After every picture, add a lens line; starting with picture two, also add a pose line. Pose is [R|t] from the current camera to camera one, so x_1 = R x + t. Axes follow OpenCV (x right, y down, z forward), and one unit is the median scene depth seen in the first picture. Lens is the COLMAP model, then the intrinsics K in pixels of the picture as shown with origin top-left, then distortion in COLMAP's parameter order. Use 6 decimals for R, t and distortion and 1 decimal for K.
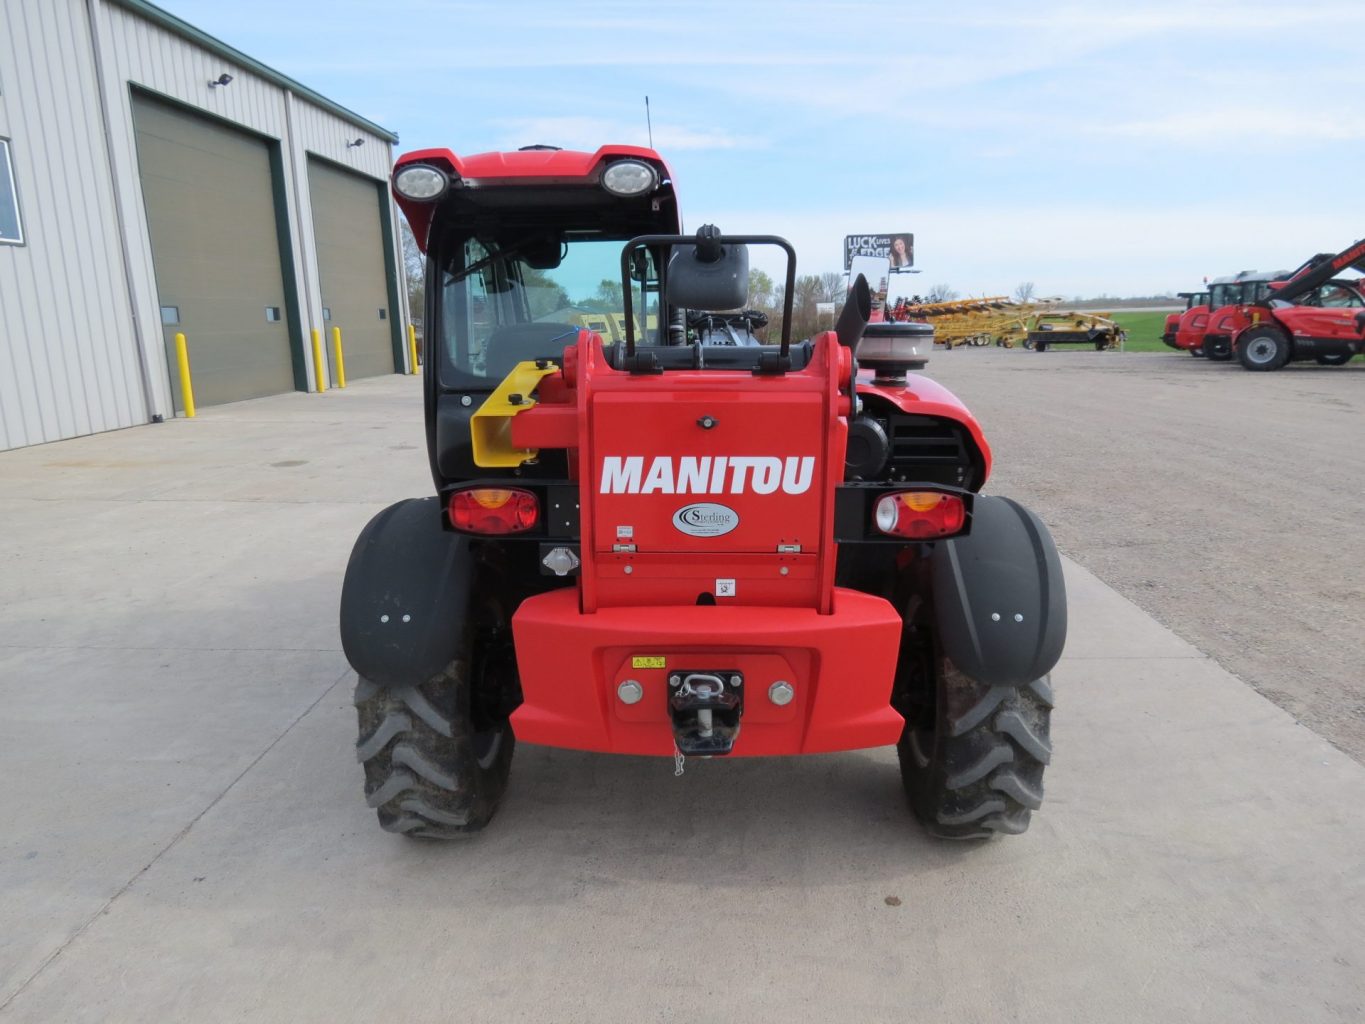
lens RADIAL K [[964.8, 0, 682.5], [0, 964.8, 512.0], [0, 0, 1]] dist [-0.035428, 0.013052]
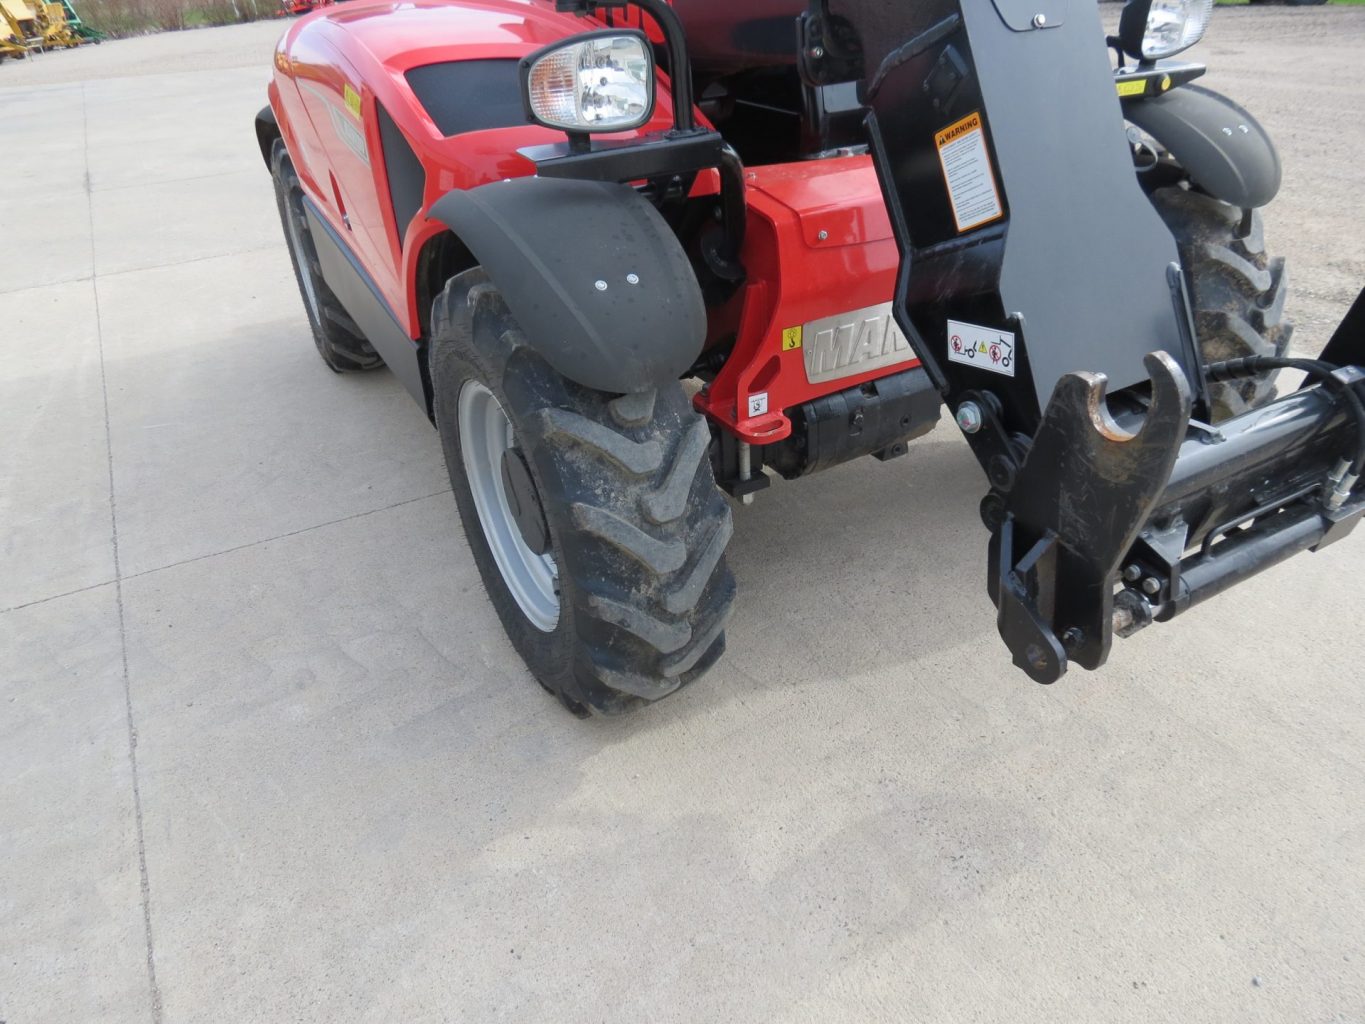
lens RADIAL K [[964.8, 0, 682.5], [0, 964.8, 512.0], [0, 0, 1]] dist [-0.035428, 0.013052]
pose [[0.856420, -0.296480, 0.422664, -0.140423], [0.153279, 0.927773, 0.340210, -0.019383], [-0.493002, -0.226577, 0.840007, 0.189337]]
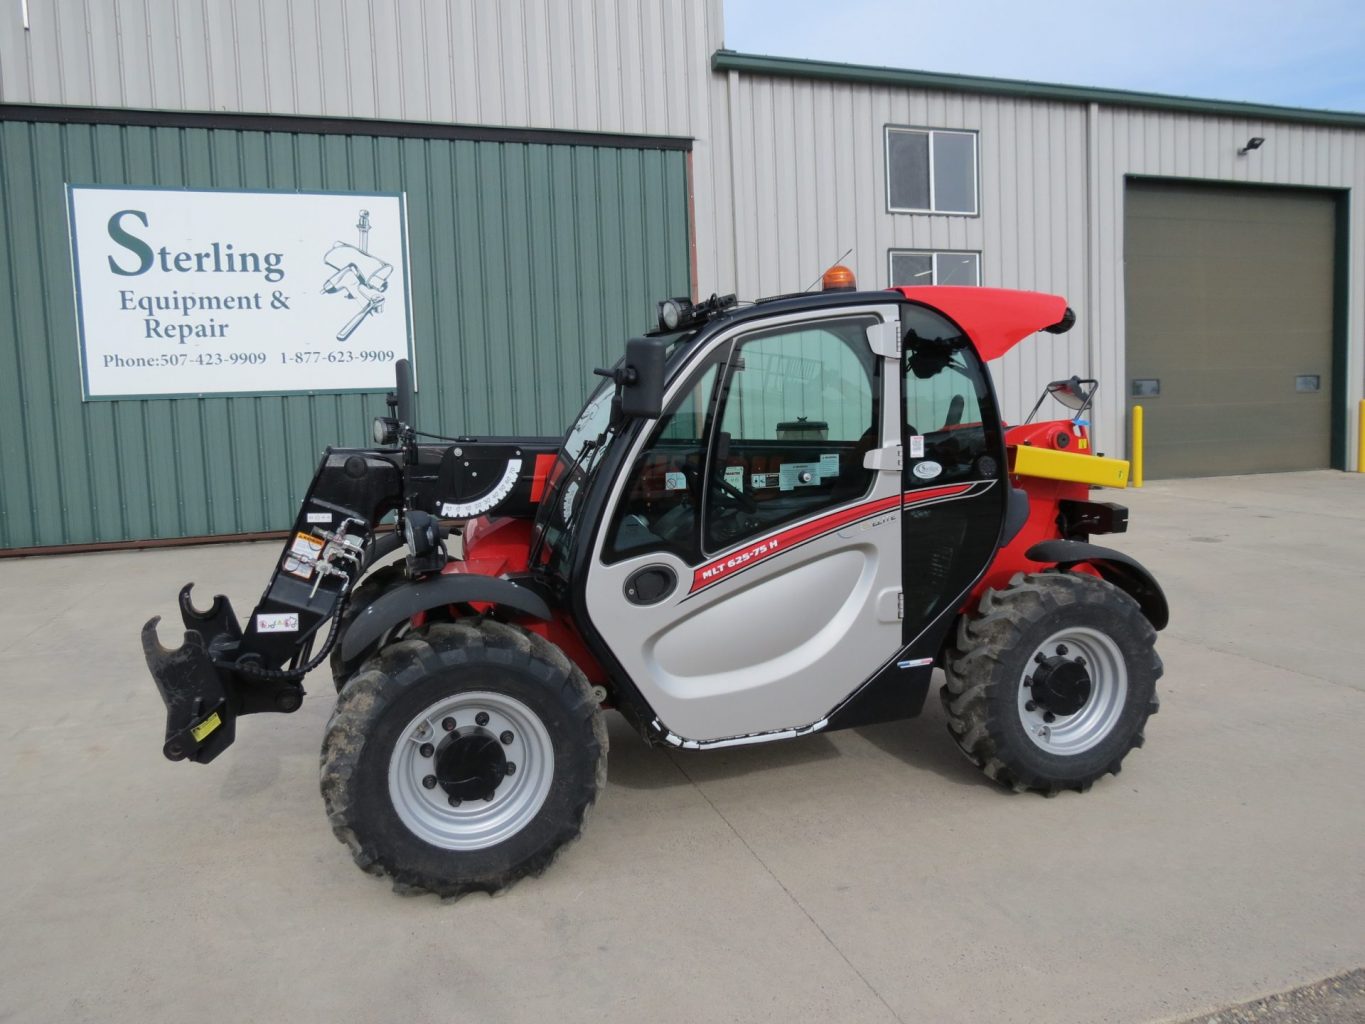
lens RADIAL K [[964.8, 0, 682.5], [0, 964.8, 512.0], [0, 0, 1]] dist [-0.035428, 0.013052]
pose [[0.352068, 0.103700, -0.930212, 0.480653], [-0.161176, 0.985714, 0.048885, -0.077483], [0.921993, 0.132717, 0.363752, 0.317618]]
